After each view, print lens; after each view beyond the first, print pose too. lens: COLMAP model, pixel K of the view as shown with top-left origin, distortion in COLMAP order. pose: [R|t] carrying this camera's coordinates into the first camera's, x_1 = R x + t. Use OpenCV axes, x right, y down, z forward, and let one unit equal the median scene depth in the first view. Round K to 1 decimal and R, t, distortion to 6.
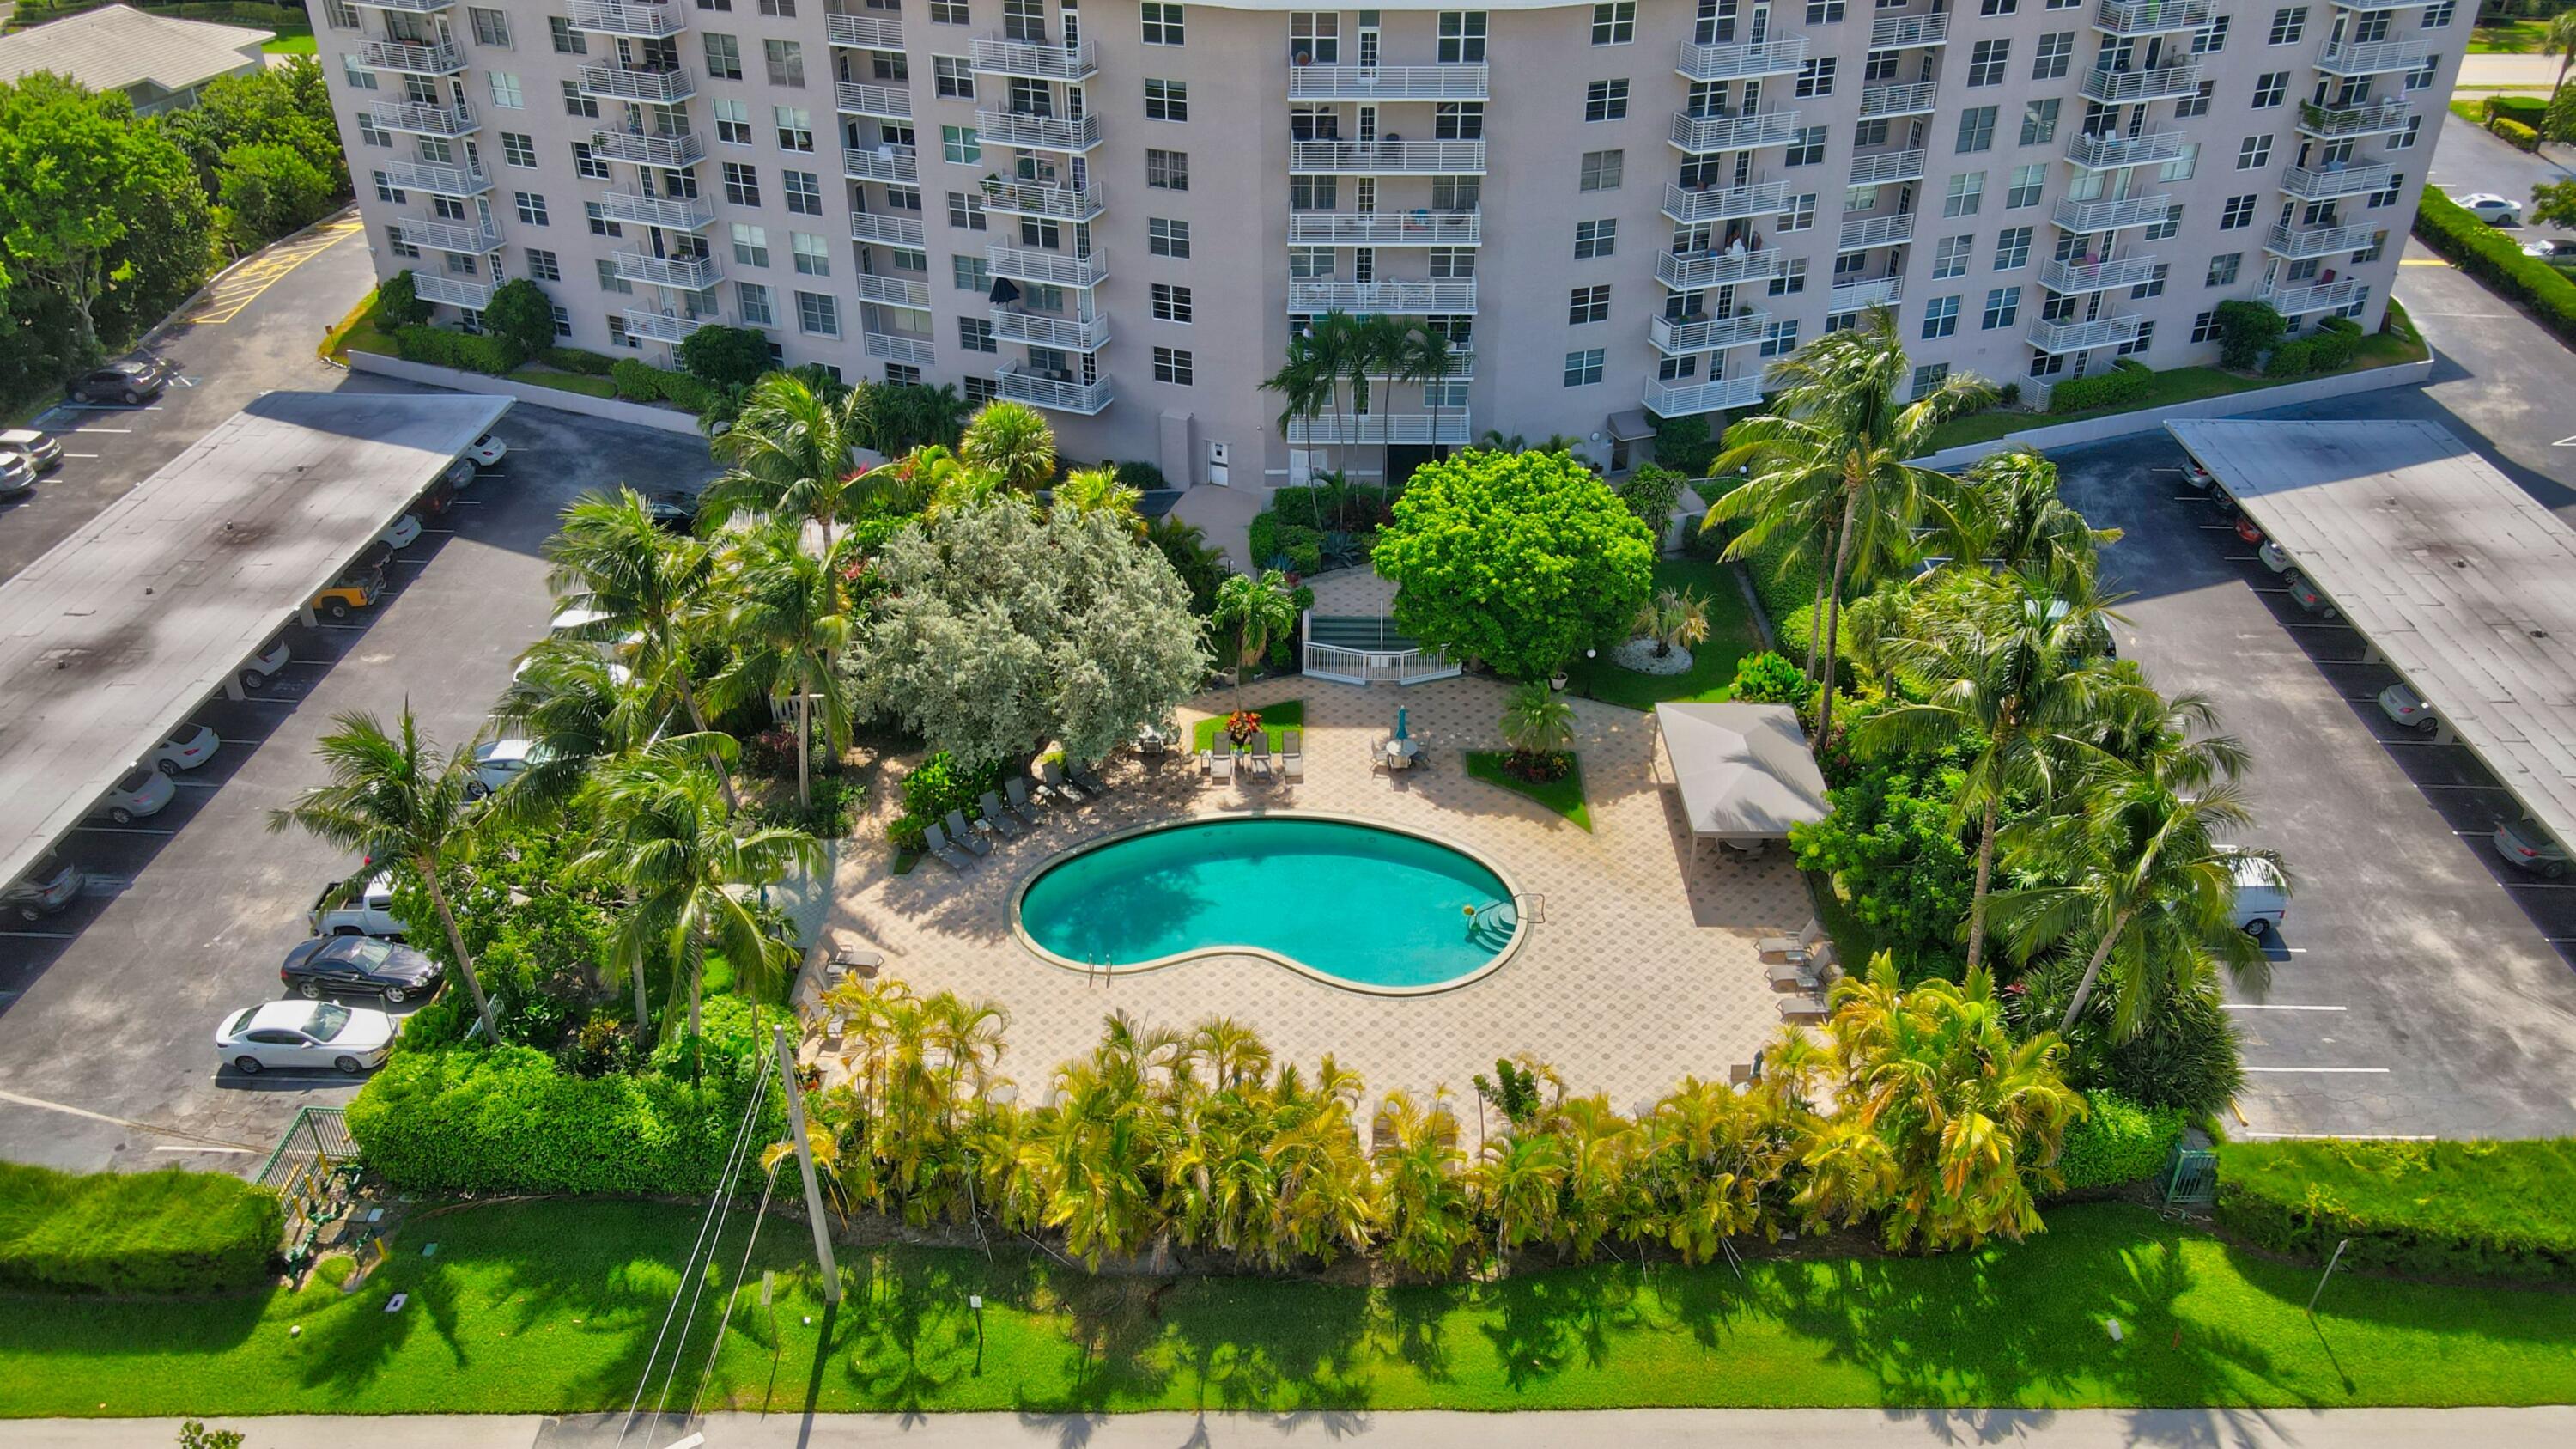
lens RADIAL K [[1843.7, 0, 1263.8], [0, 1843.7, 790.9], [0, 0, 1]] dist [-0.010207, -0.001751]
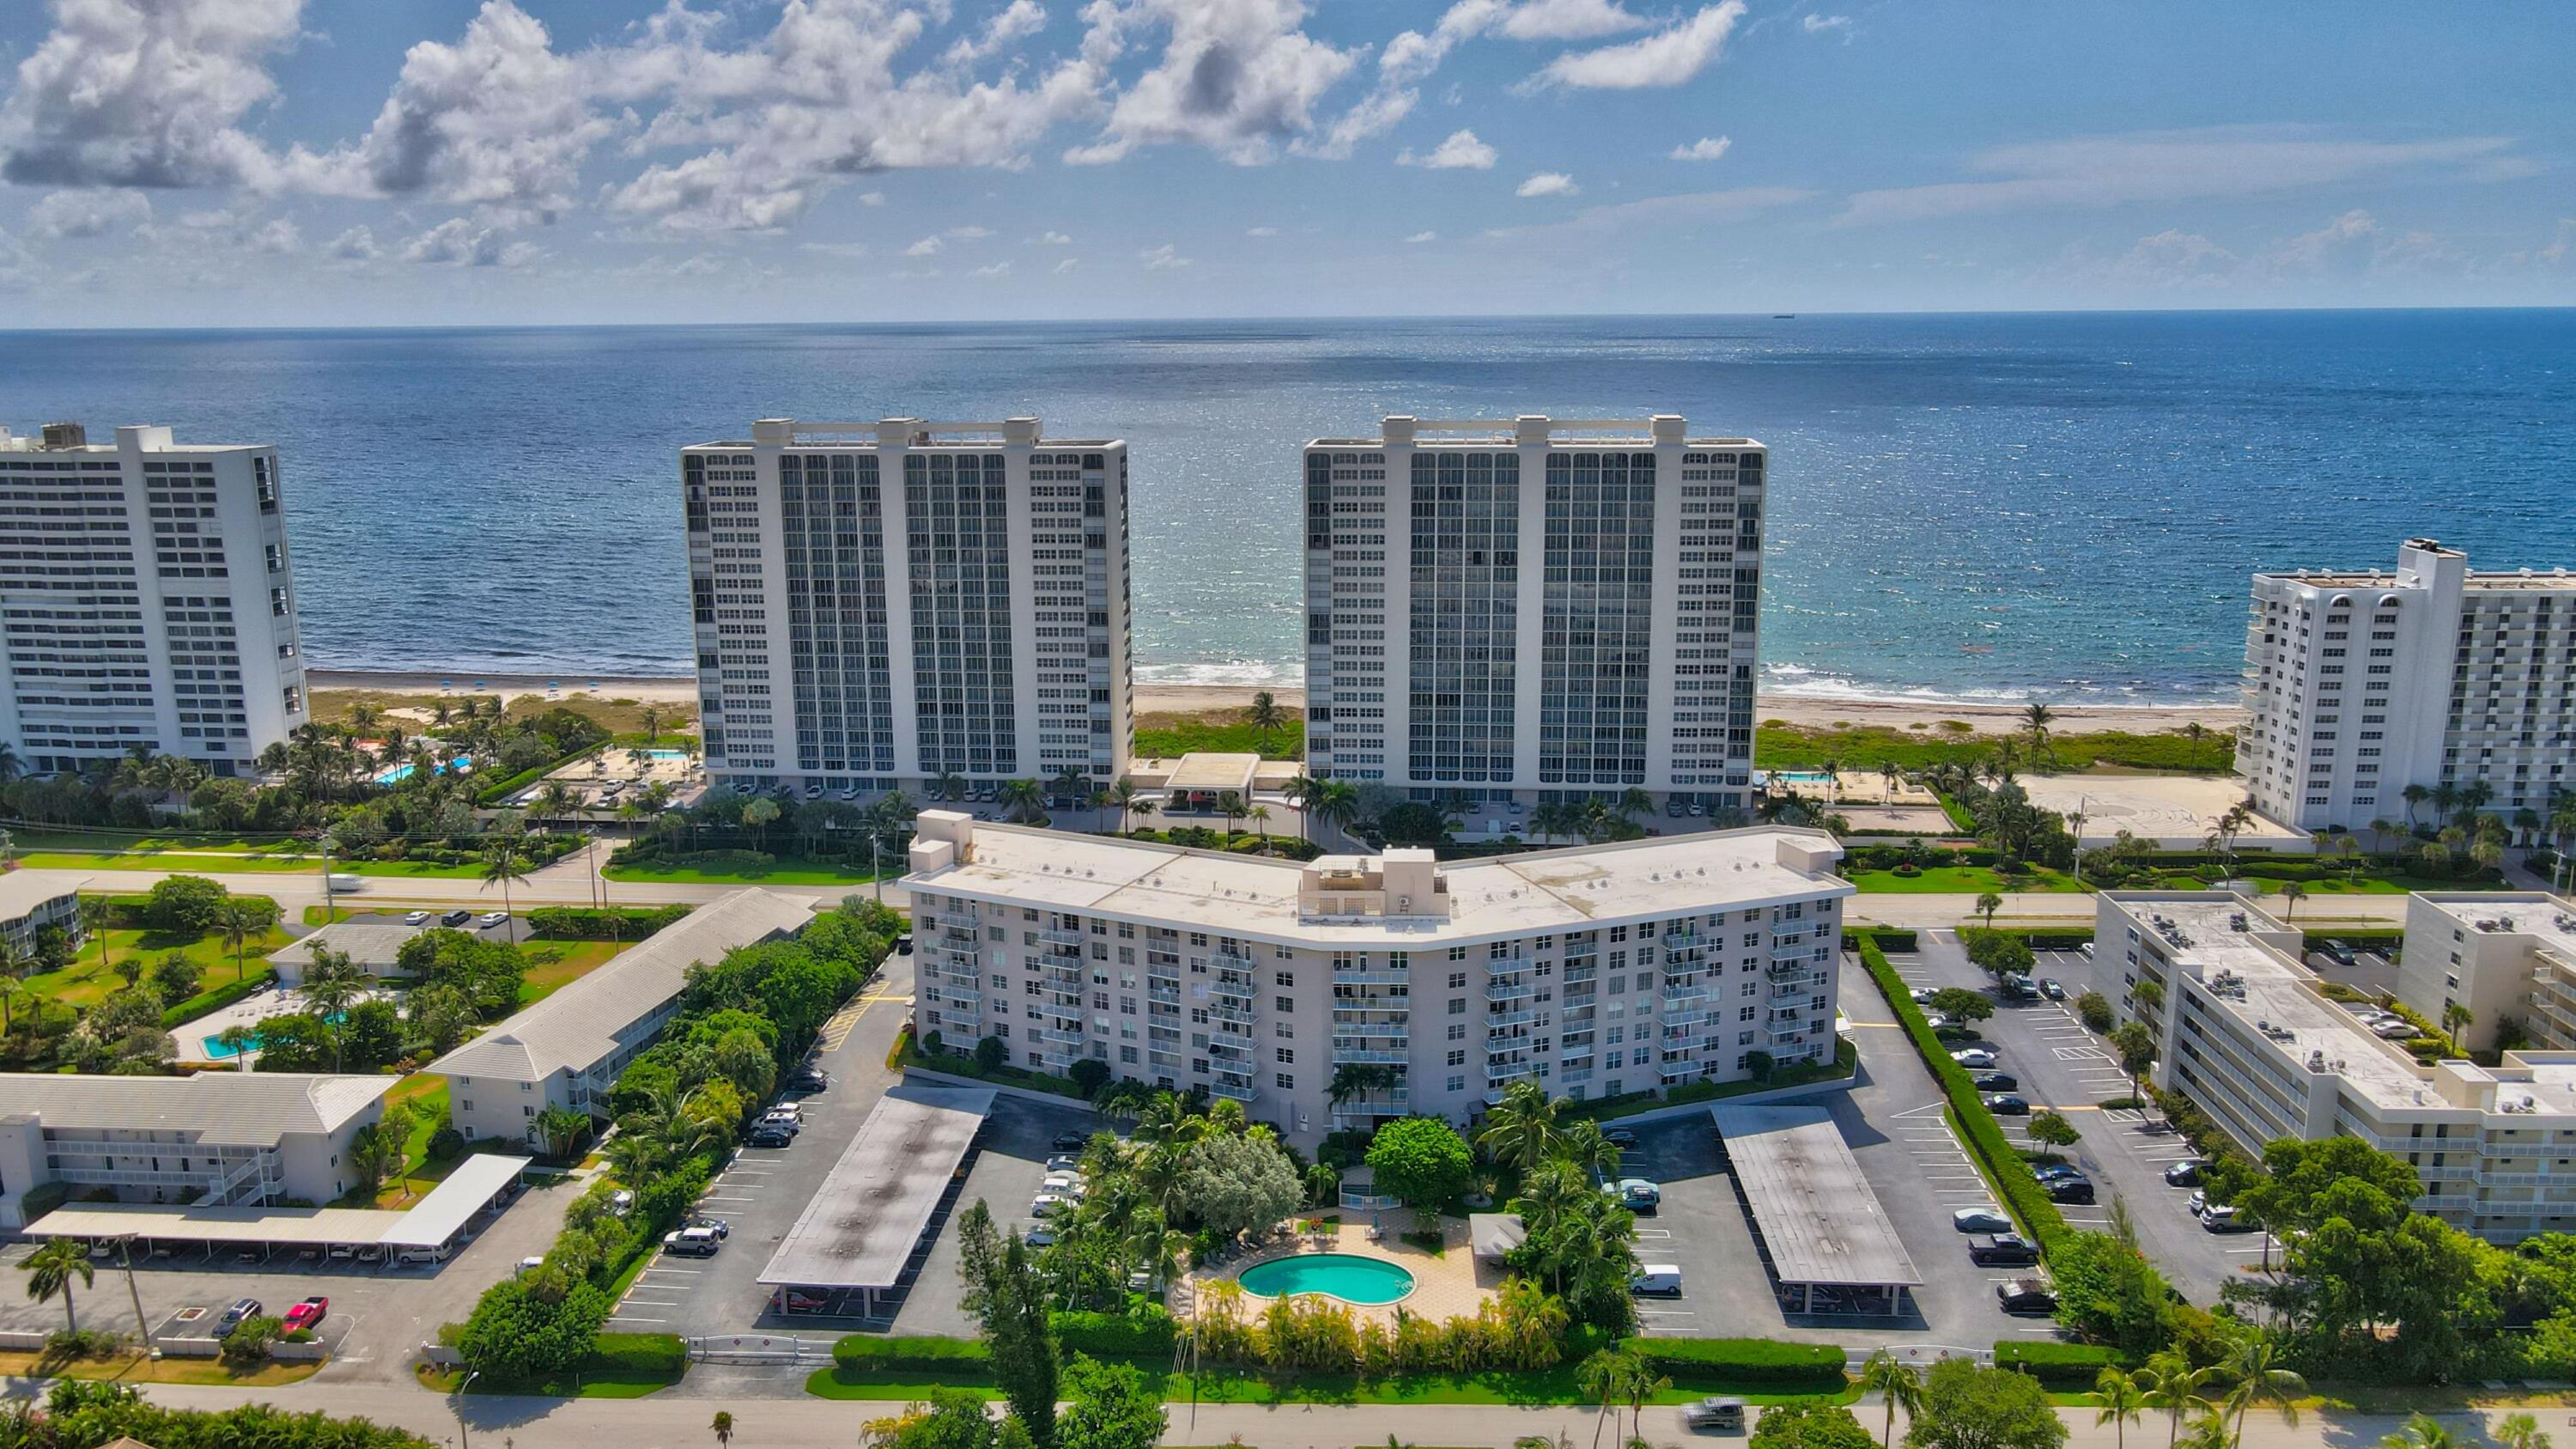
lens RADIAL K [[1911.3, 0, 1274.2], [0, 1911.3, 727.9], [0, 0, 1]] dist [-0.000780, 0.015271]
pose [[0.999845, 0.003800, -0.017219, -0.023016], [-0.009811, 0.931278, -0.364178, 0.257394], [0.014652, 0.364290, 0.931170, -1.541310]]
